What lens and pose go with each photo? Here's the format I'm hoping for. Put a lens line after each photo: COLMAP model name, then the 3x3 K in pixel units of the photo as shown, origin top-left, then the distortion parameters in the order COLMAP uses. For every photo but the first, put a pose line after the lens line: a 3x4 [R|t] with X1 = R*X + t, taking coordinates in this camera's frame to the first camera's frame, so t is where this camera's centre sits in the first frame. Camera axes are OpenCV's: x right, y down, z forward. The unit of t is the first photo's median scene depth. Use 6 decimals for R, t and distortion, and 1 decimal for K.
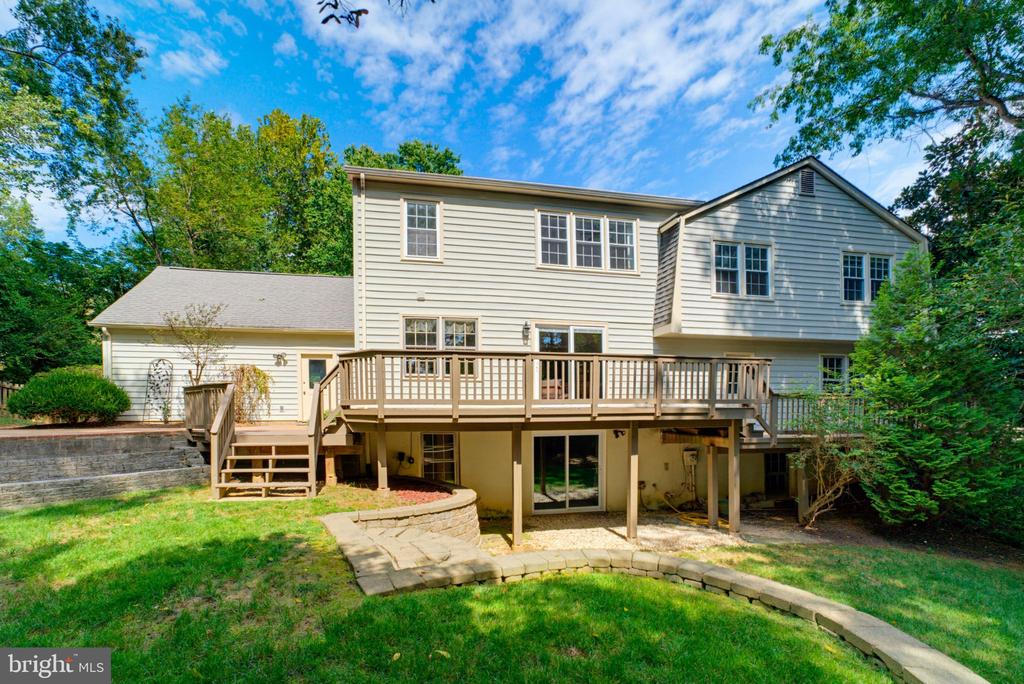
lens RADIAL K [[421.6, 0, 501.0], [0, 421.6, 404.0], [0, 0, 1]] dist [-0.007603, 0.002925]
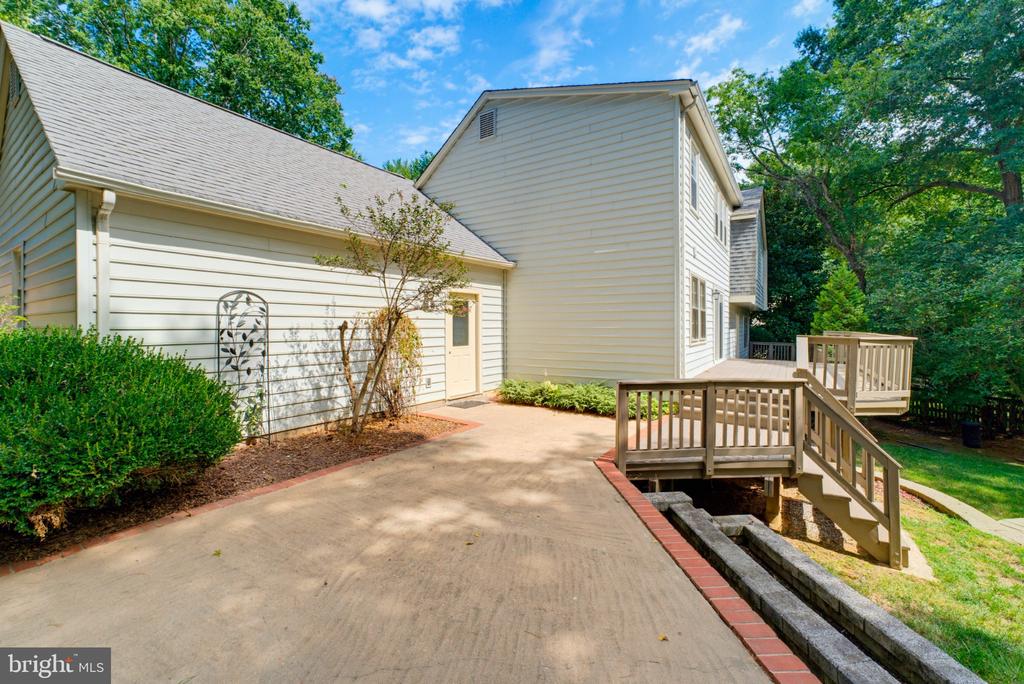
lens RADIAL K [[421.6, 0, 514.6], [0, 421.6, 327.3], [0, 0, 1]] dist [-0.007603, 0.002925]
pose [[0.722196, 0.005412, 0.691667, -0.970505], [-0.020488, 0.999698, 0.013571, -0.088192], [-0.691384, -0.023972, 0.722089, 0.537964]]
